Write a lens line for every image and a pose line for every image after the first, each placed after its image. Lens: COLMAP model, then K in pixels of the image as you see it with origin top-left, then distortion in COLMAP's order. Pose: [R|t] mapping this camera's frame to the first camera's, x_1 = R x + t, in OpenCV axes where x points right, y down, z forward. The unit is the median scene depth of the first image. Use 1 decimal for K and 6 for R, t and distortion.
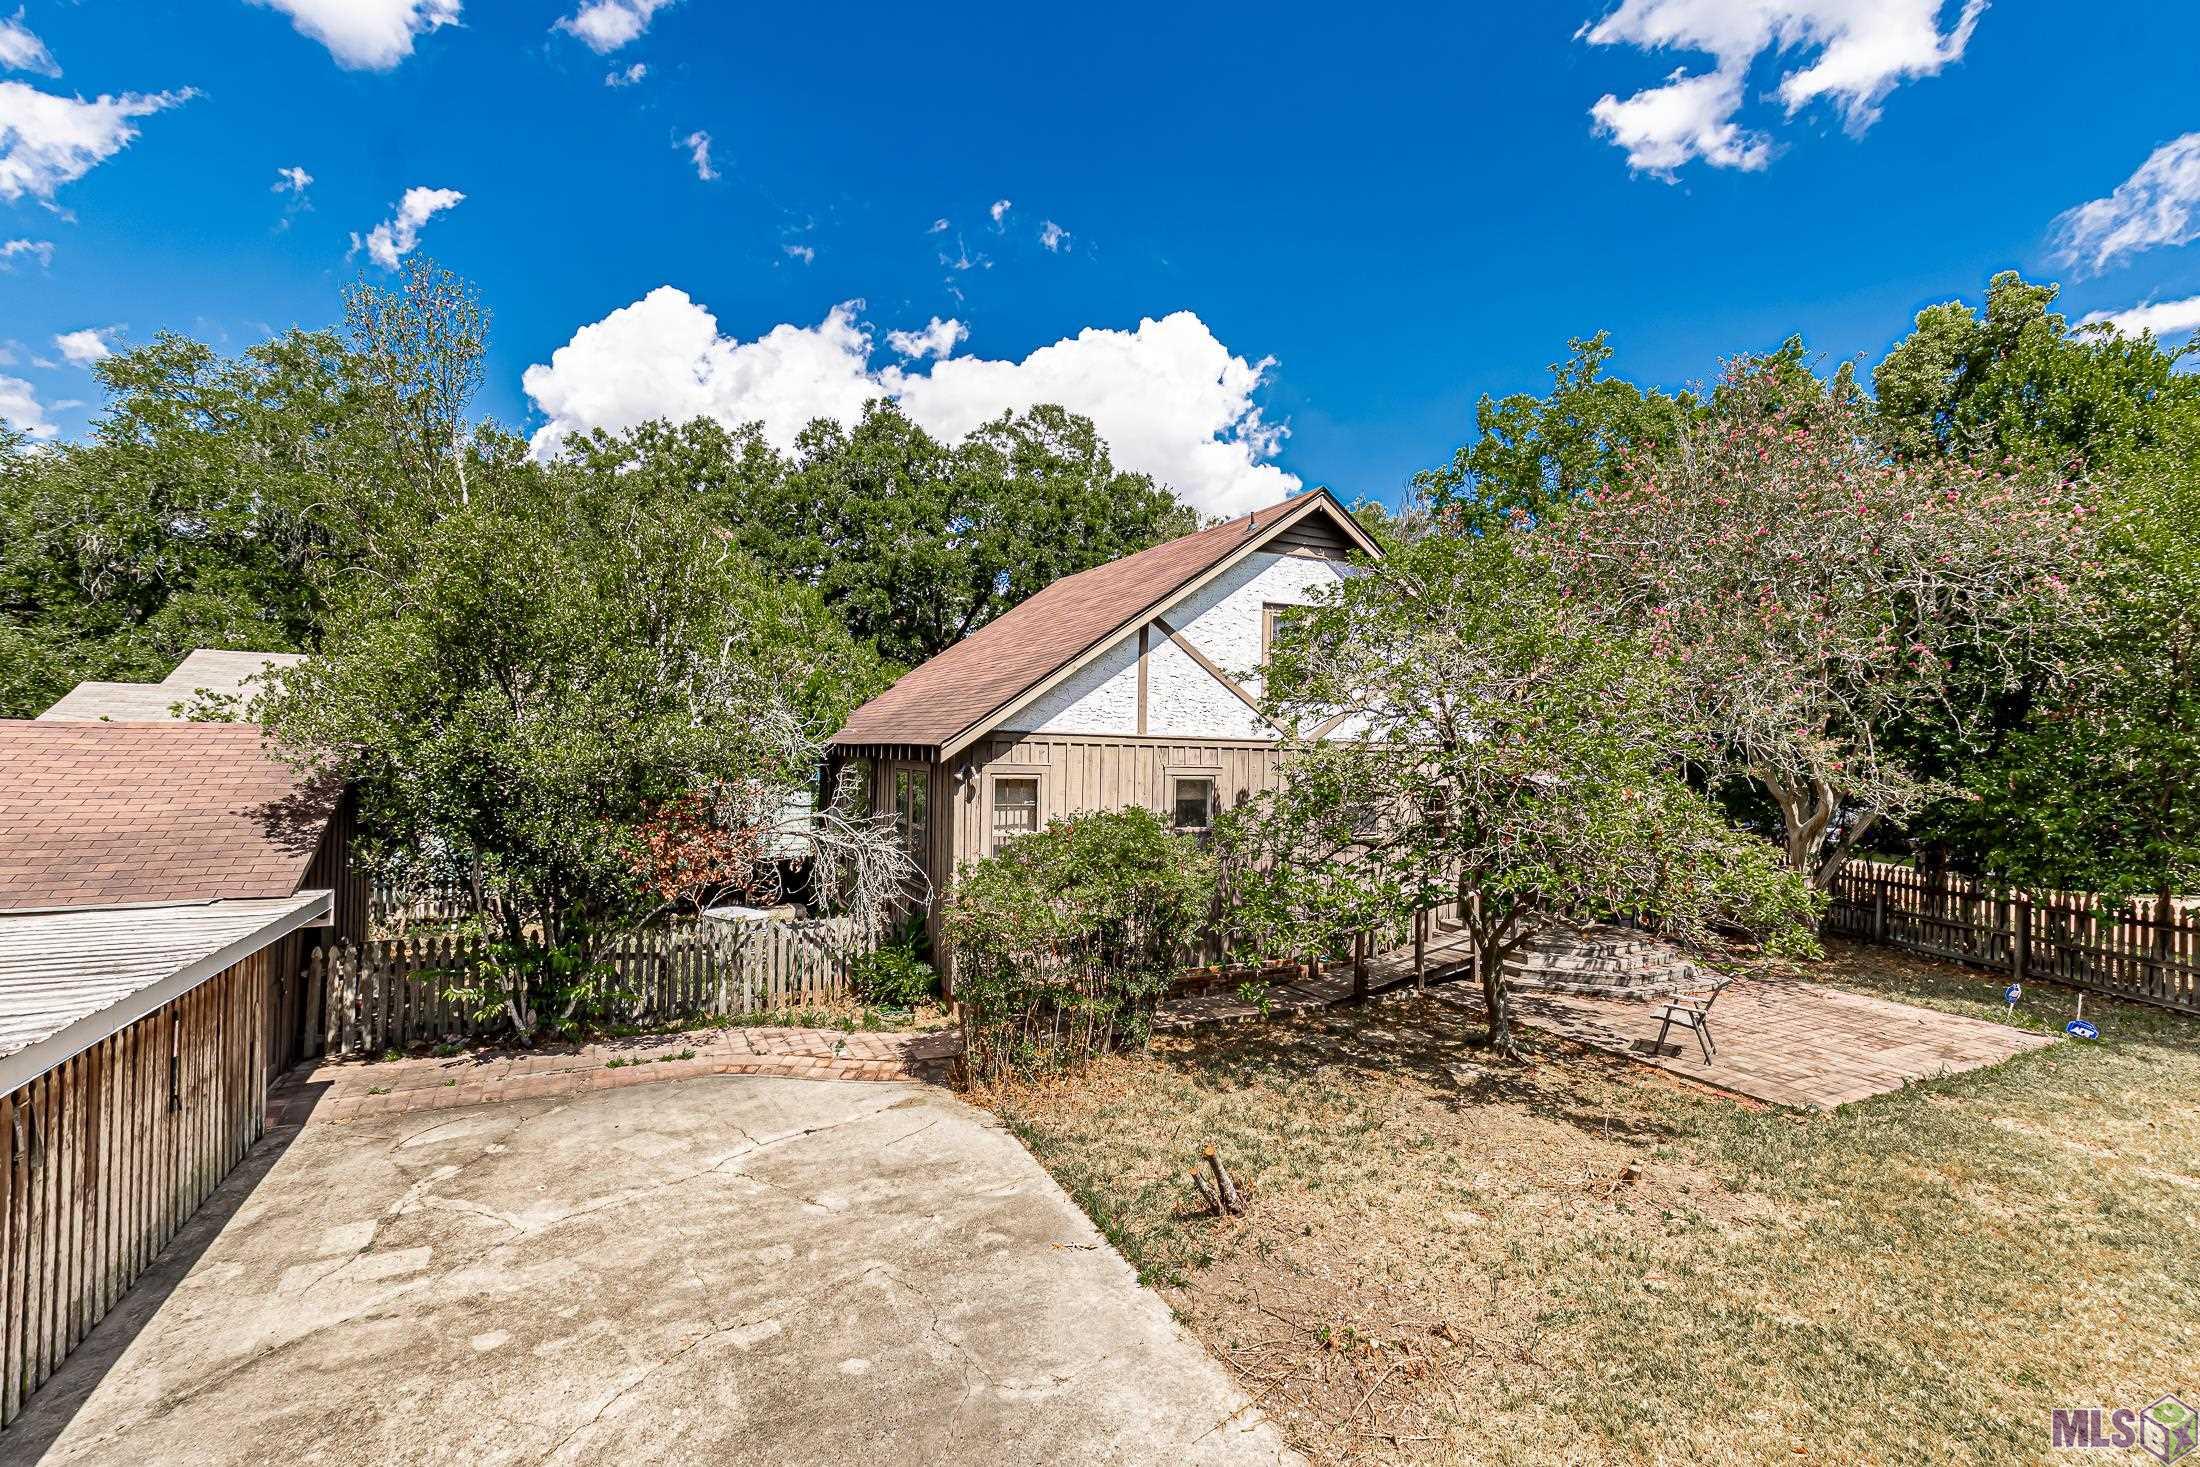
lens RADIAL K [[1014.3, 0, 1100.0], [0, 1014.3, 733.5], [0, 0, 1]] dist [0.000493, -0.001140]
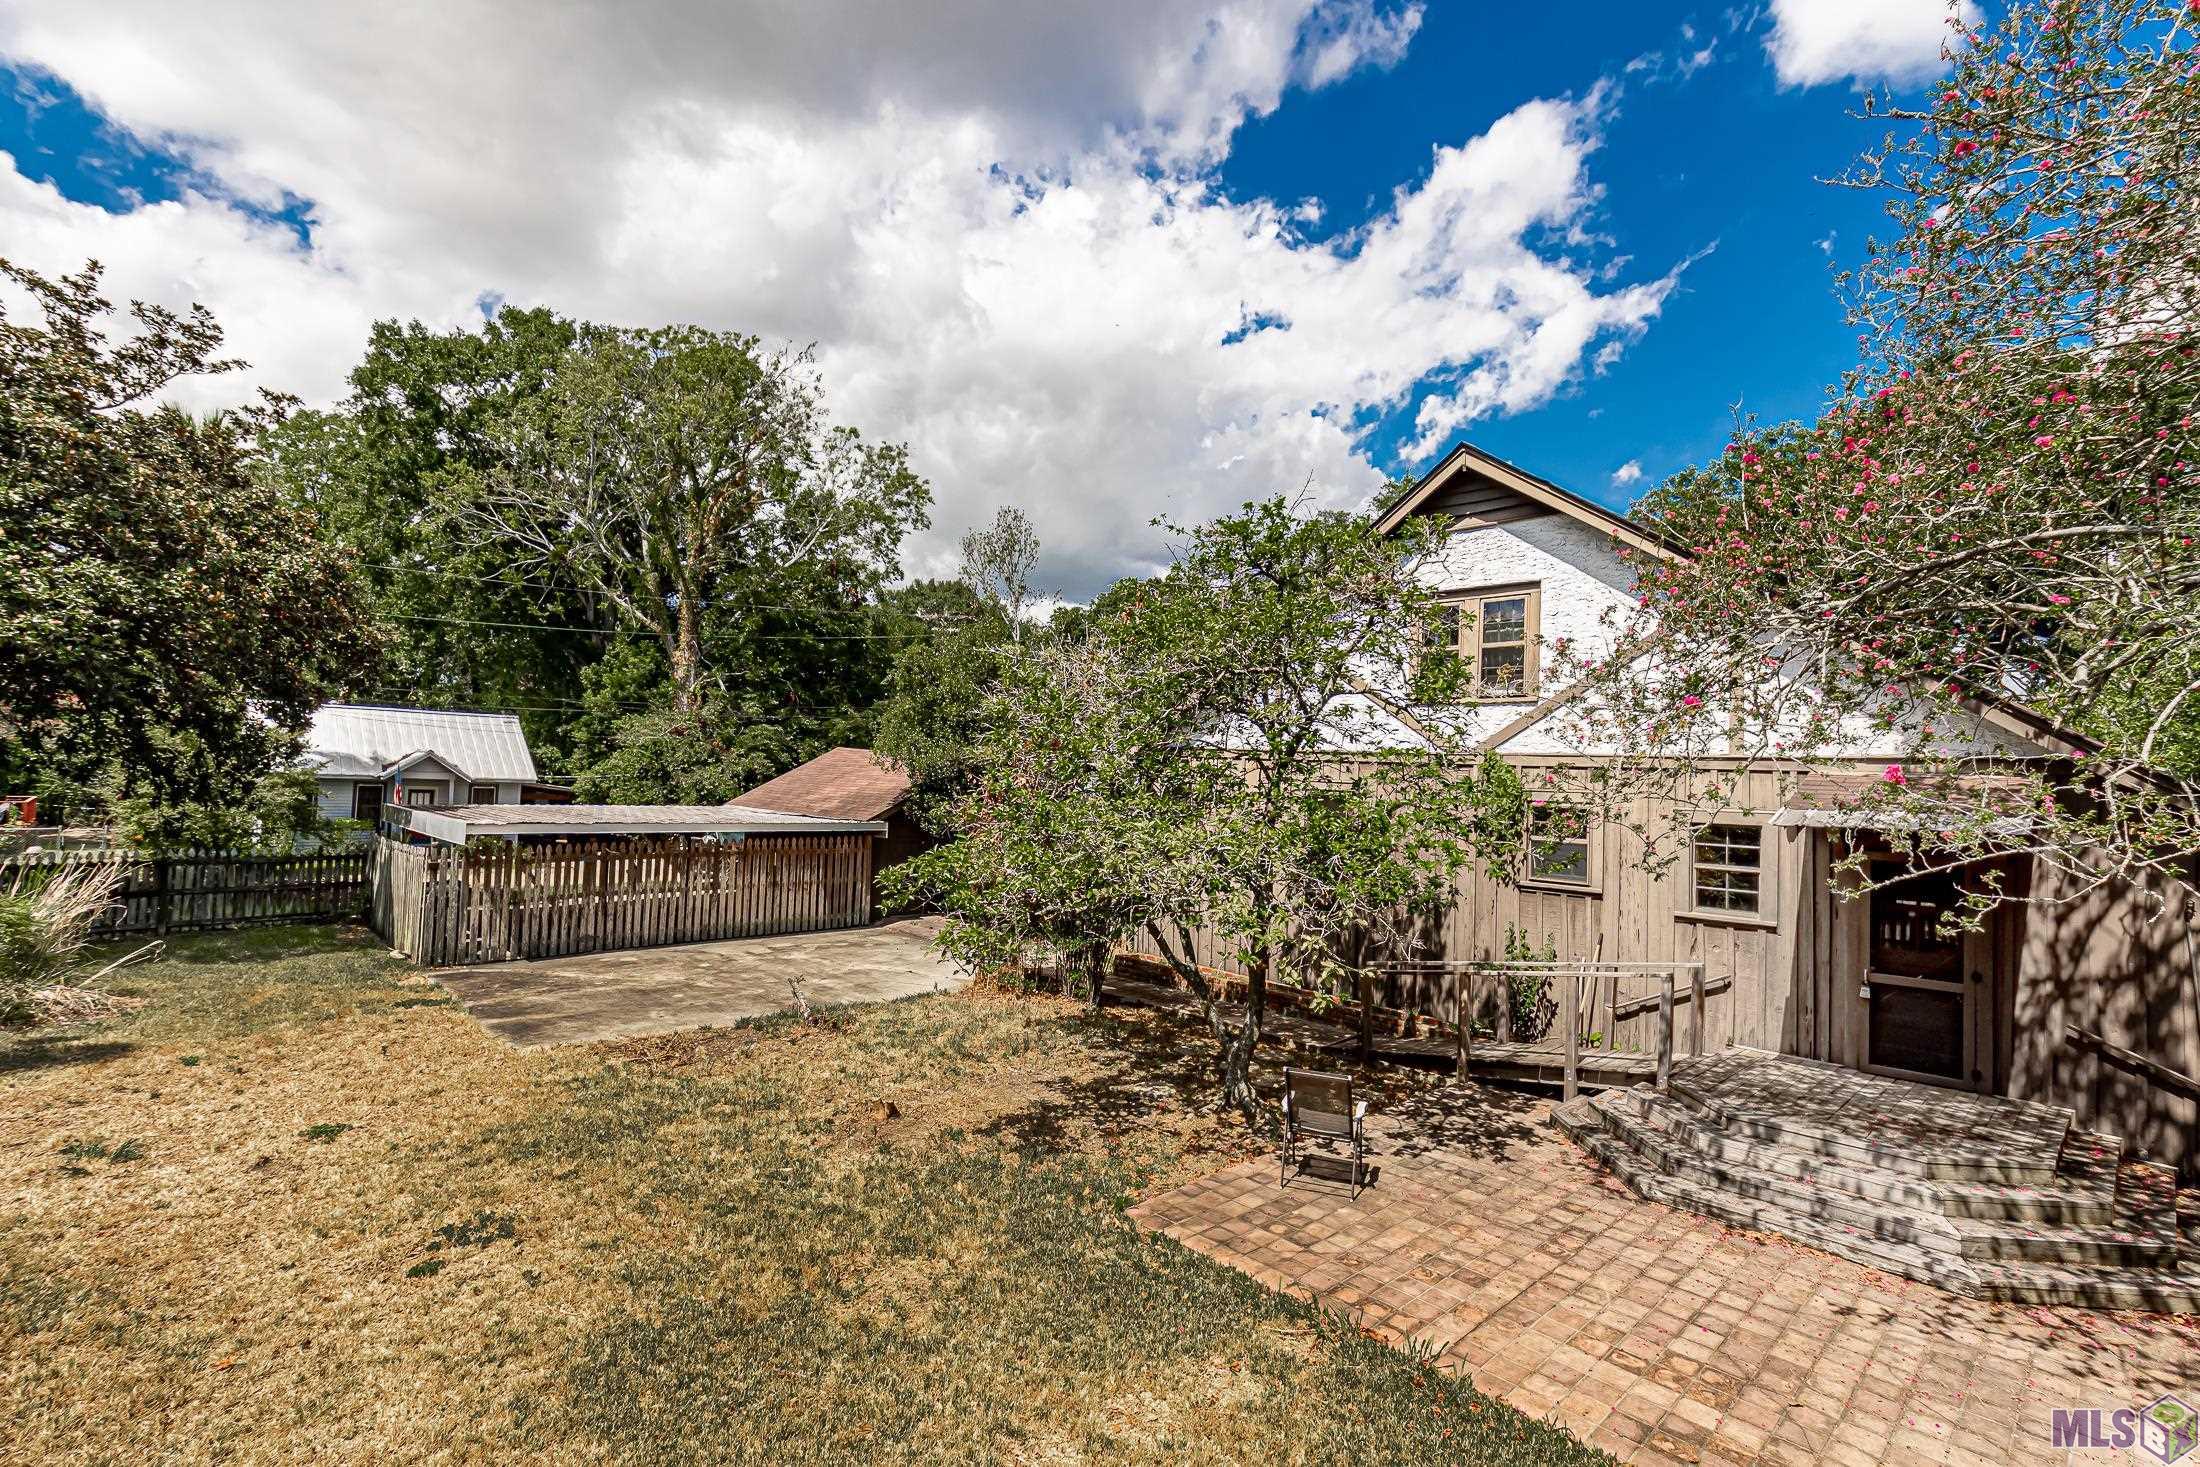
lens RADIAL K [[1061.3, 0, 1100.0], [0, 1061.3, 733.5], [0, 0, 1]] dist [0.000078, 0.000974]
pose [[0.223942, -0.059488, -0.972785, 1.301996], [-0.023341, 0.997522, -0.066374, 0.072813], [0.974323, 0.037570, 0.221999, 0.717488]]
